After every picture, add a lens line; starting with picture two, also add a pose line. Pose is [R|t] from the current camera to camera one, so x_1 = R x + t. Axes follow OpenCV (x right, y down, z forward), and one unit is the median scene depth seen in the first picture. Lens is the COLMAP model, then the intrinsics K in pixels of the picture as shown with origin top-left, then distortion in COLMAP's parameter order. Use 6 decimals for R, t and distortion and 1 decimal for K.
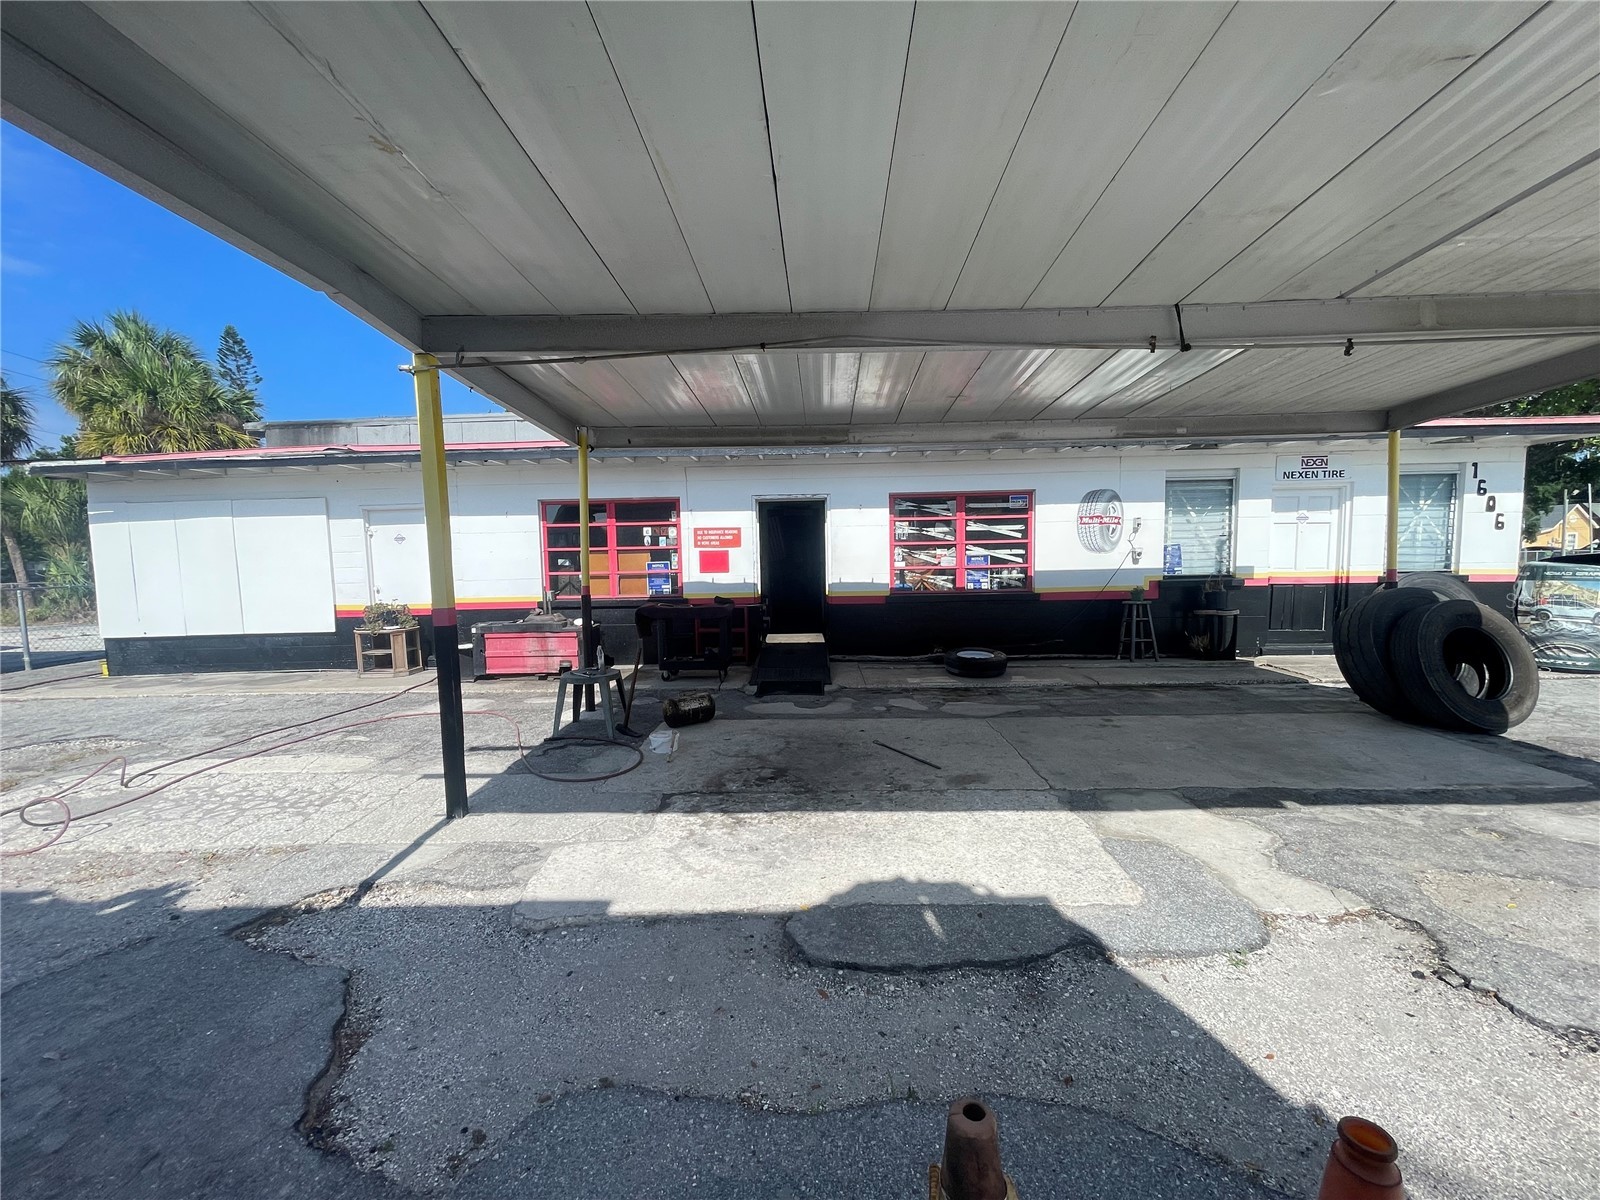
lens RADIAL K [[636.3, 0, 790.8], [0, 636.3, 607.5], [0, 0, 1]] dist [-0.001412, -0.000344]
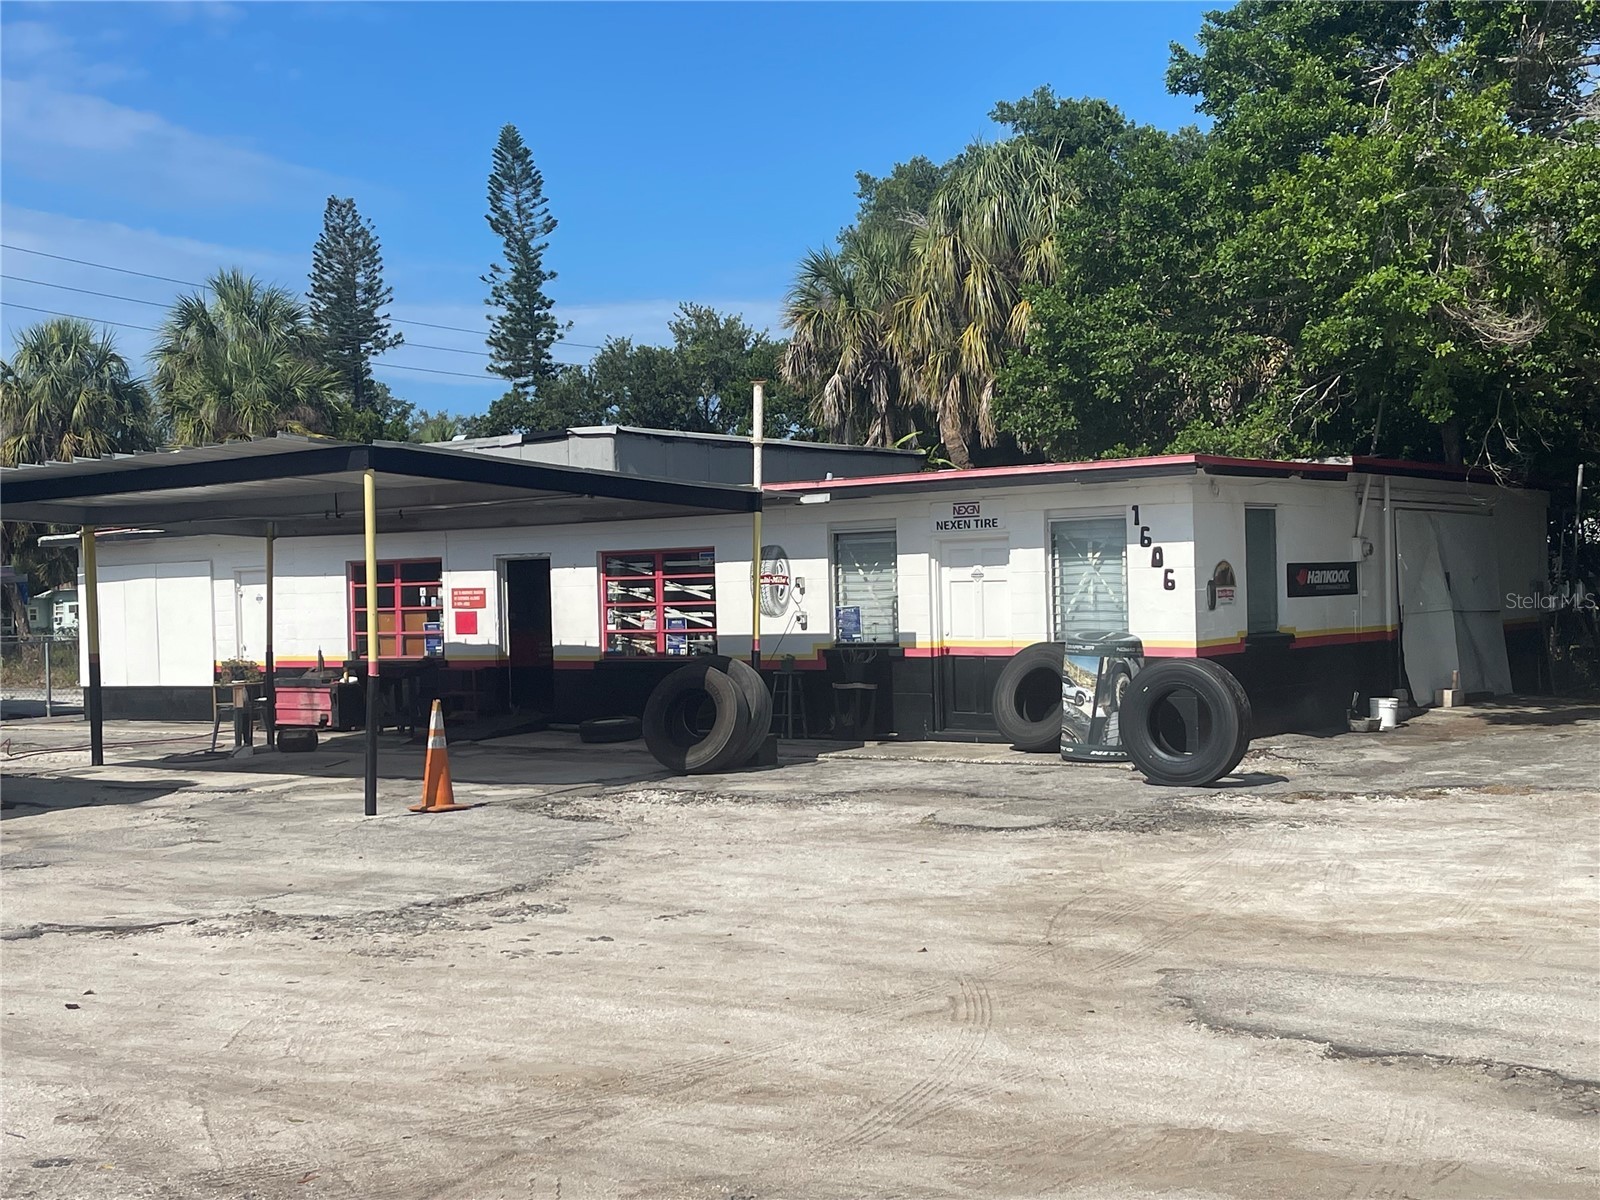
lens RADIAL K [[2007.4, 0, 800.0], [0, 2007.4, 600.0], [0, 0, 1]] dist [0.220630, -0.692351]
pose [[0.808779, 0.001293, -0.588112, 2.123412], [-0.037688, 0.998056, -0.049635, 0.027289], [0.586904, 0.062308, 0.807255, -1.205979]]
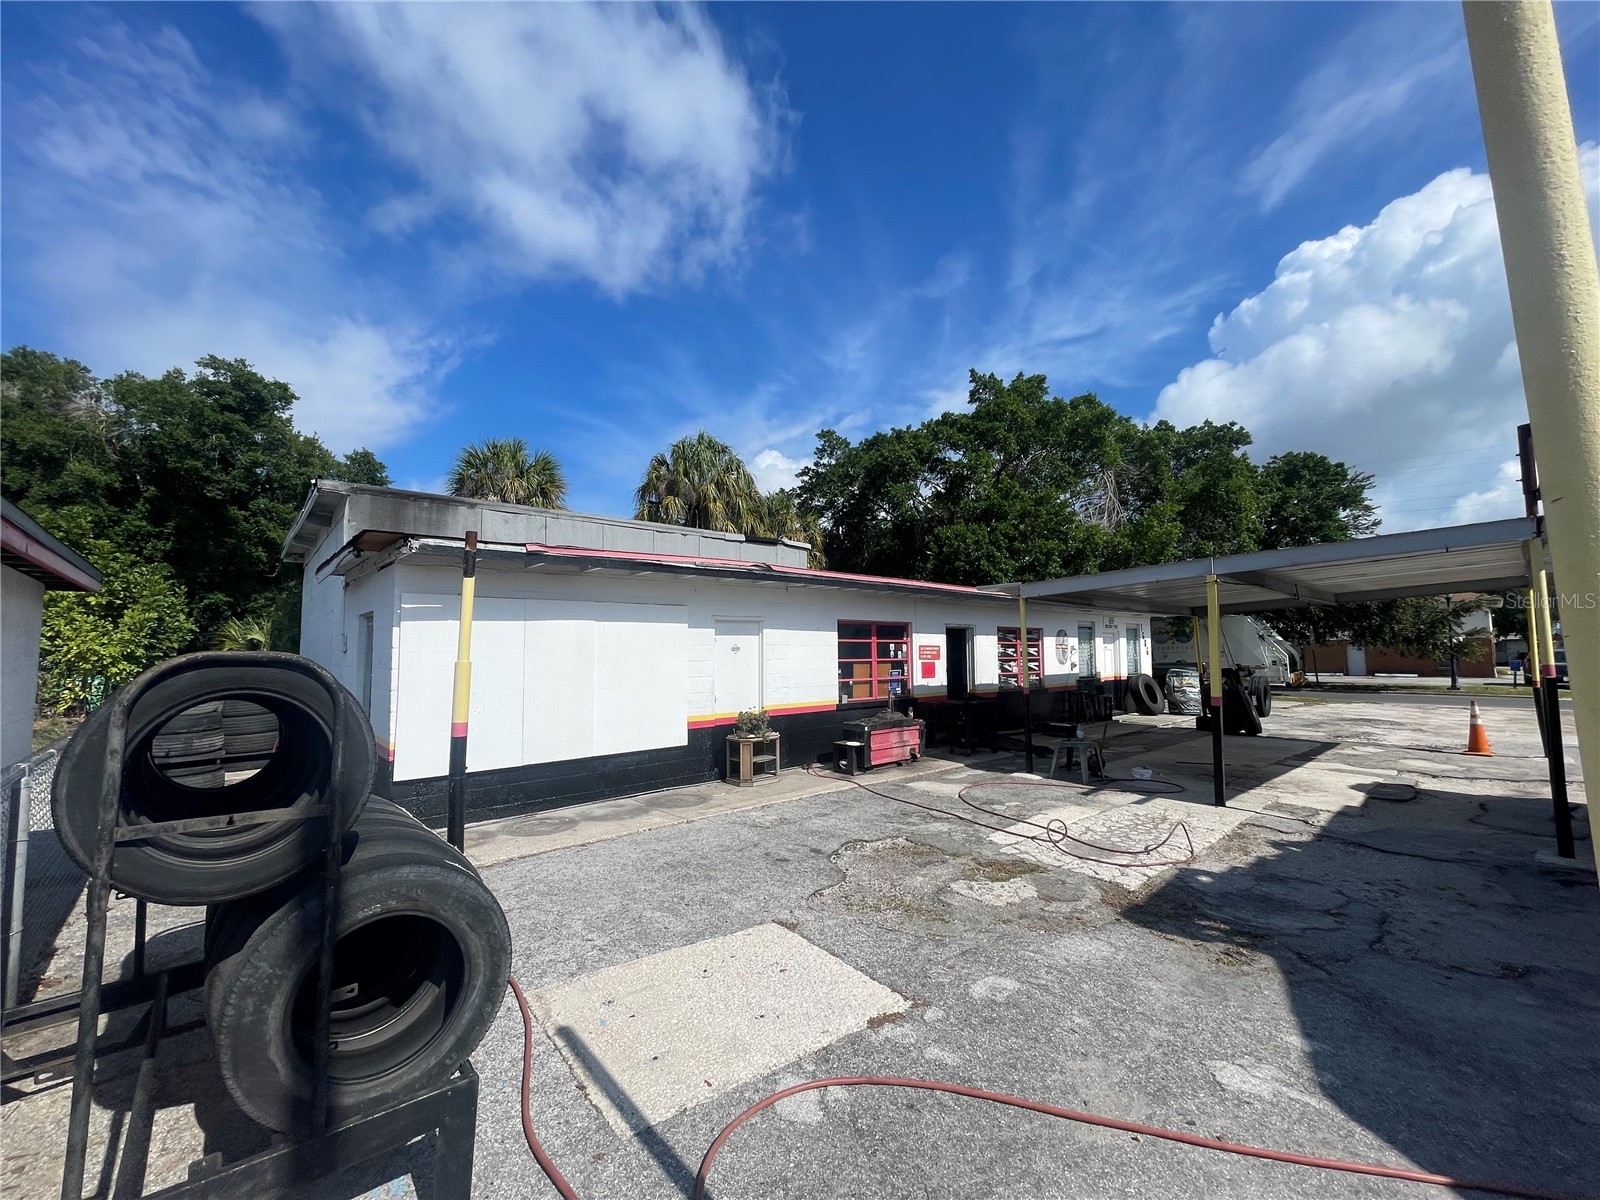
lens RADIAL K [[636.3, 0, 790.8], [0, 636.3, 607.5], [0, 0, 1]] dist [-0.001412, -0.000344]
pose [[0.744550, 0.062433, 0.664641, -1.272969], [0.045116, 0.988635, -0.143407, -0.021848], [-0.666040, 0.136759, 0.733271, 0.170497]]
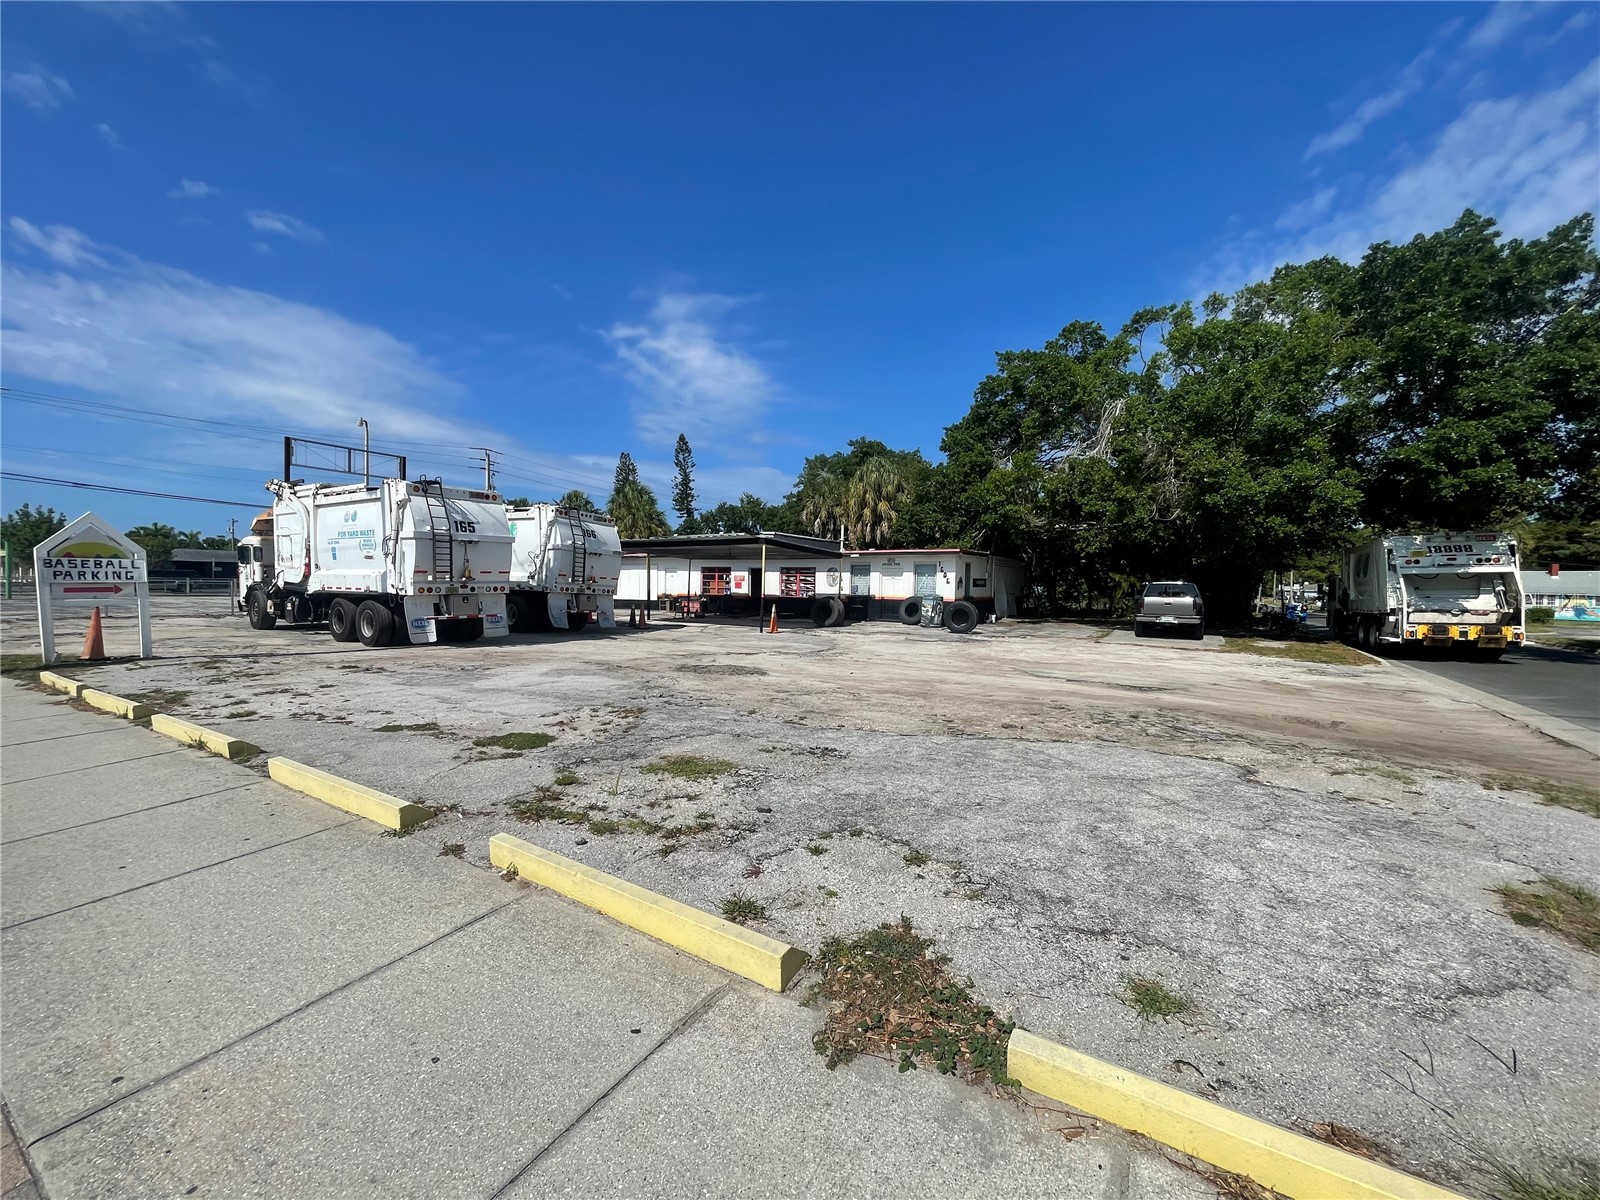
lens RADIAL K [[636.3, 0, 790.8], [0, 636.3, 607.5], [0, 0, 1]] dist [-0.001412, -0.000344]
pose [[0.849183, 0.054139, -0.525317, 1.990317], [-0.075421, 0.996967, -0.019172, 0.095849], [0.522686, 0.055901, 0.850691, -1.841980]]
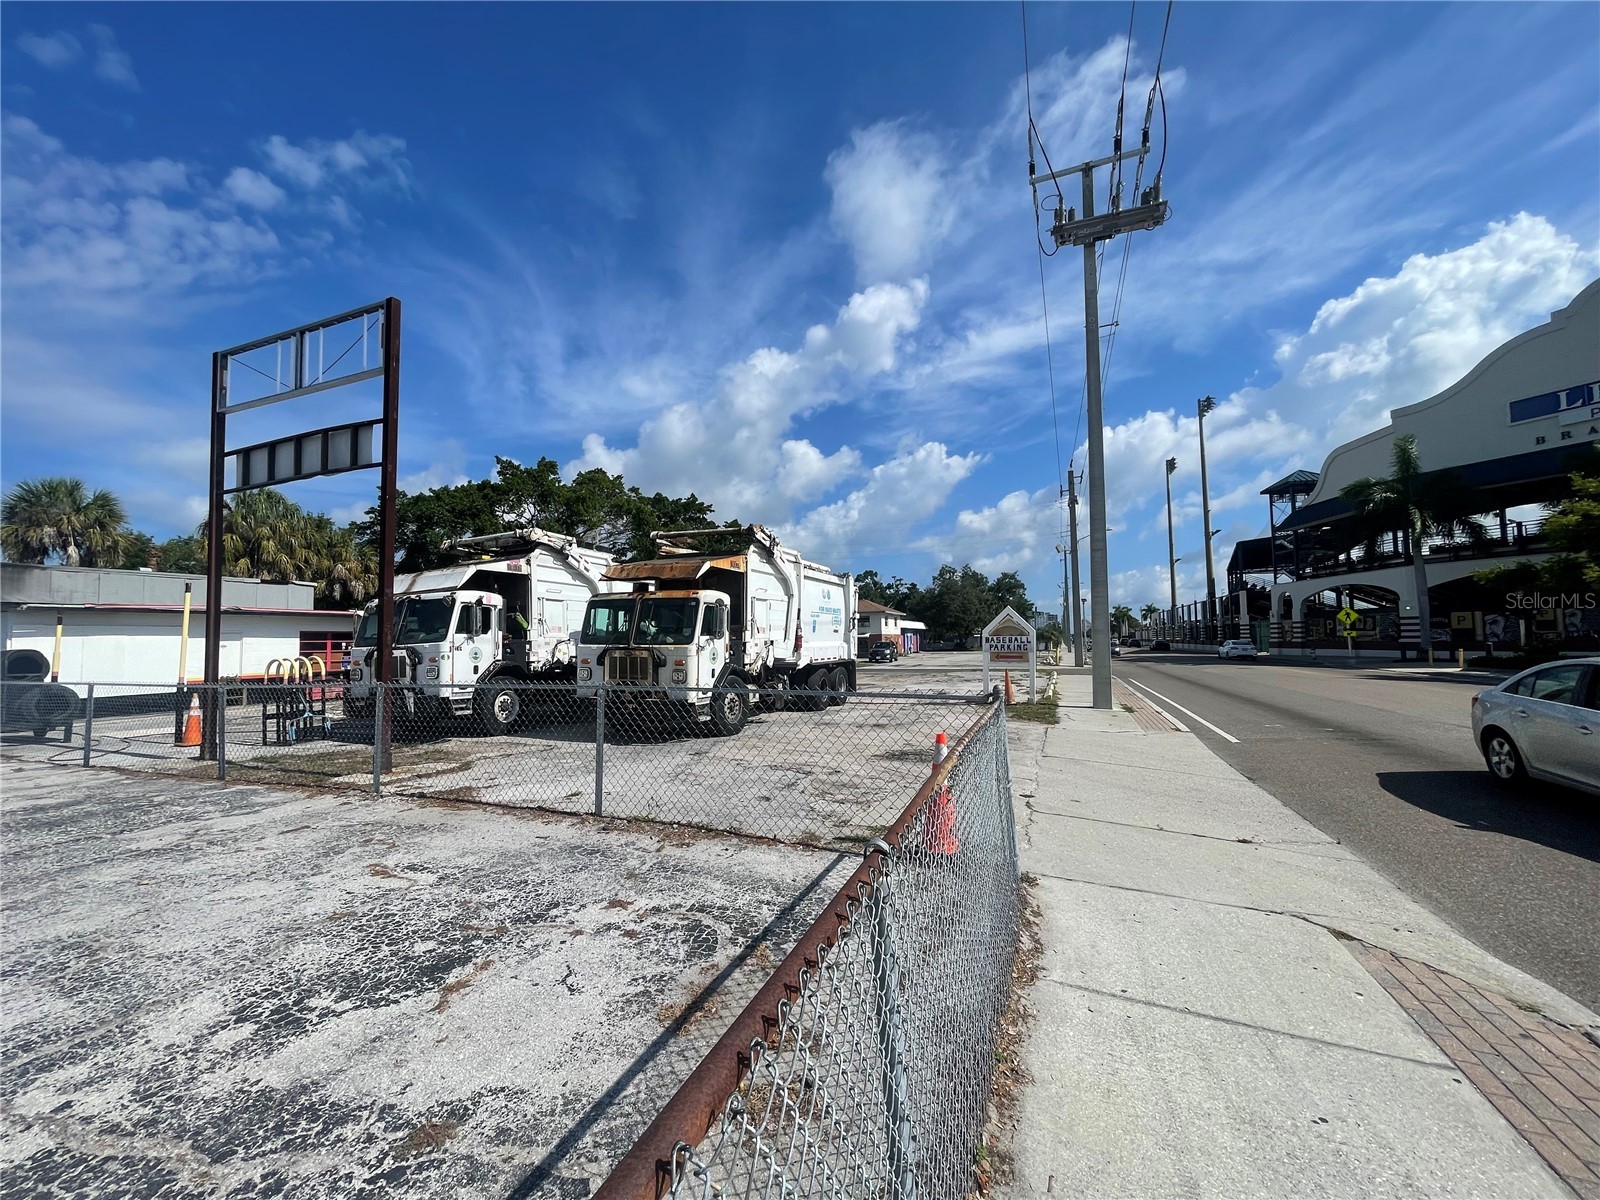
lens RADIAL K [[636.3, 0, 790.8], [0, 636.3, 607.5], [0, 0, 1]] dist [-0.001412, -0.000344]
pose [[0.381136, 0.063258, 0.922352, -1.918857], [0.079320, 0.991740, -0.100794, 0.133004], [-0.921110, 0.111577, 0.372970, -1.623449]]
